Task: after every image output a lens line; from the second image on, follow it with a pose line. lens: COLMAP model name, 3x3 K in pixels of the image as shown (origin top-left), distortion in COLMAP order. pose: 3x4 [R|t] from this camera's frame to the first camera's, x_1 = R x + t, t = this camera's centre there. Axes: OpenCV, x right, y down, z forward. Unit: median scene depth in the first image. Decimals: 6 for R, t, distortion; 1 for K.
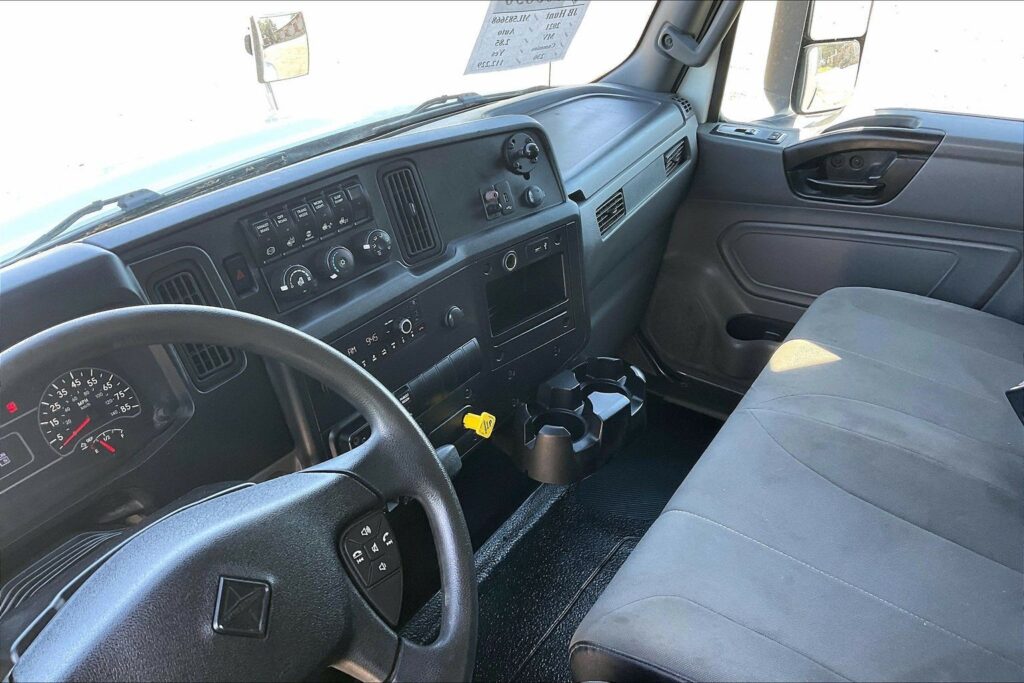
lens RADIAL K [[847.9, 0, 501.9], [0, 847.9, 340.3], [0, 0, 1]] dist [0.086323, -0.142158]
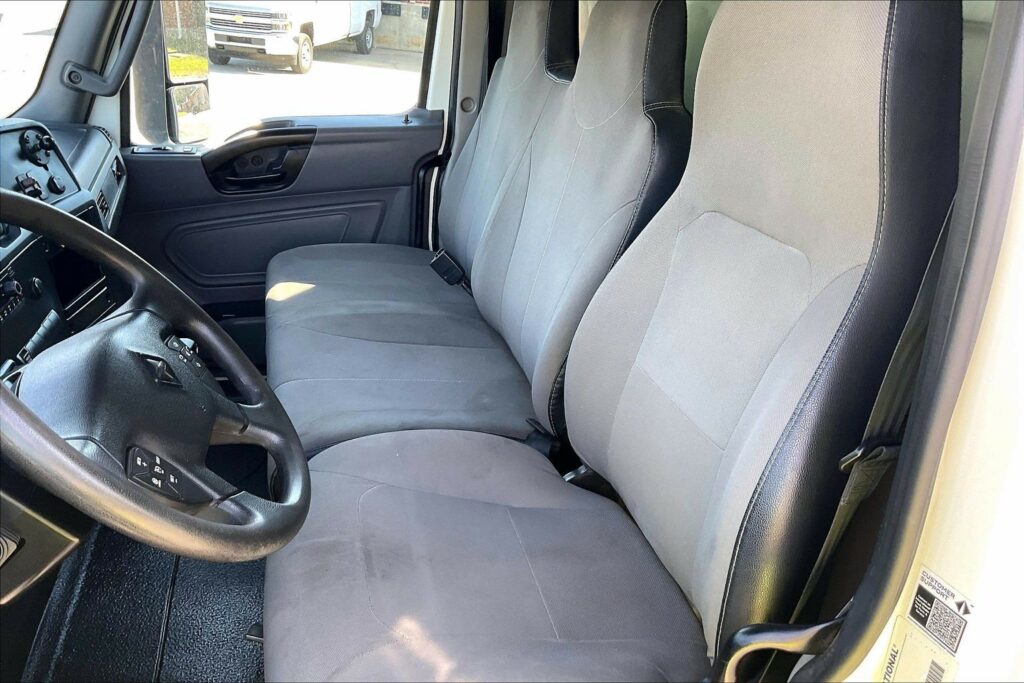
lens RADIAL K [[847.9, 0, 505.1], [0, 847.9, 340.2], [0, 0, 1]] dist [0.086323, -0.142158]
pose [[0.664691, -0.243056, 0.706477, -0.440975], [0.328139, 0.944490, 0.016212, 0.209739], [-0.671201, 0.221047, 0.707550, -0.158045]]
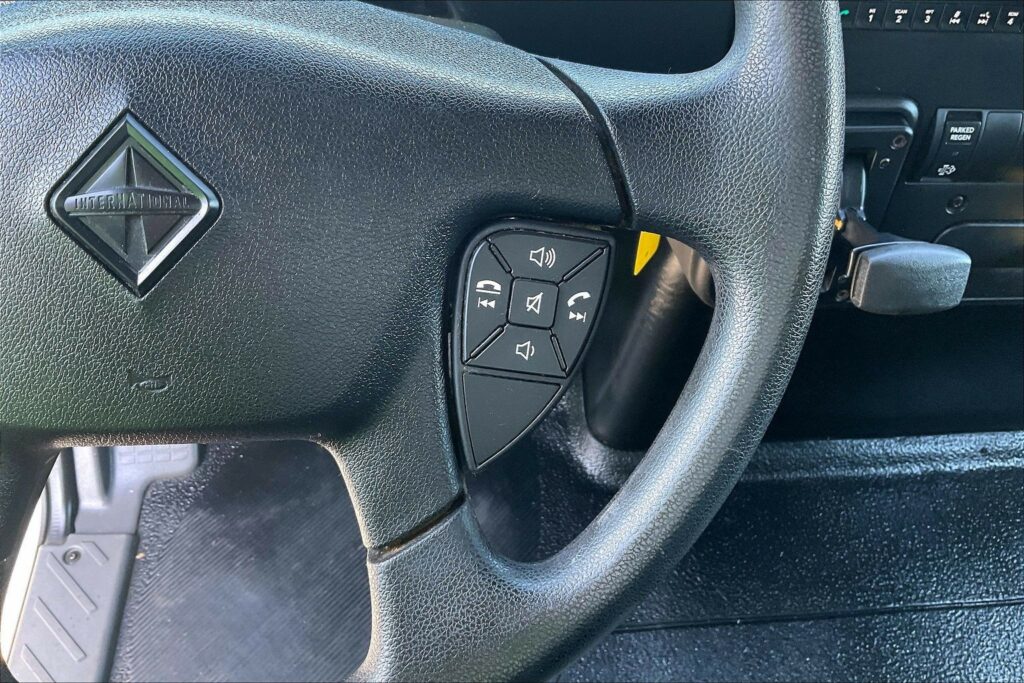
lens RADIAL K [[847.9, 0, 513.8], [0, 847.9, 336.0], [0, 0, 1]] dist [0.086323, -0.142158]
pose [[0.634683, 0.627910, -0.450451, 0.021166], [-0.444490, 0.773455, 0.451881, 0.044035], [0.632144, -0.086580, 0.769998, 0.387935]]
